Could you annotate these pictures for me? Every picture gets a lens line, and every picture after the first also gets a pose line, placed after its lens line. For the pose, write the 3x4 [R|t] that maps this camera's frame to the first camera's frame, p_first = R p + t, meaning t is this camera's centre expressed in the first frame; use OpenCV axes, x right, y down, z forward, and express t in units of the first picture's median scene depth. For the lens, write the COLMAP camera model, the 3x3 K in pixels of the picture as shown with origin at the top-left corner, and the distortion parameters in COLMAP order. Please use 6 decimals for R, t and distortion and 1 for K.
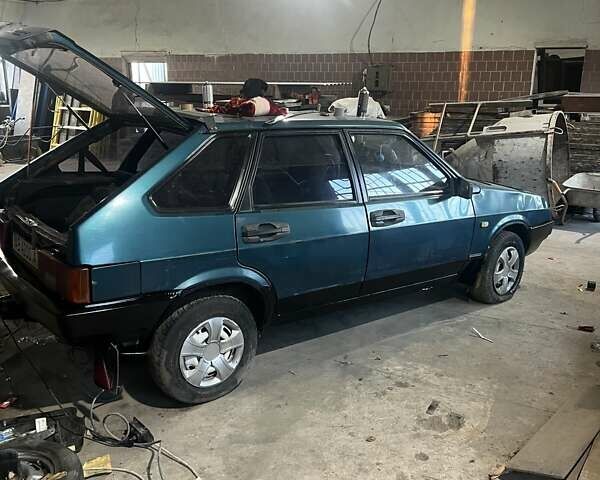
lens RADIAL K [[622.8, 0, 300.0], [0, 622.8, 240.0], [0, 0, 1]] dist [0.008348, -0.007322]
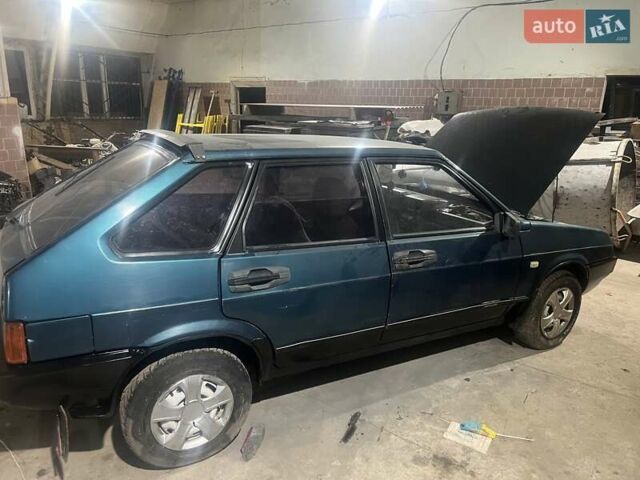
lens RADIAL K [[501.8, 0, 320.0], [0, 501.8, 240.0], [0, 0, 1]] dist [0.005078, 0.000462]
pose [[0.989170, 0.052648, -0.137004, 0.055892], [-0.050816, 0.998566, 0.016836, -0.038677], [0.137694, -0.009692, 0.990427, 0.157982]]
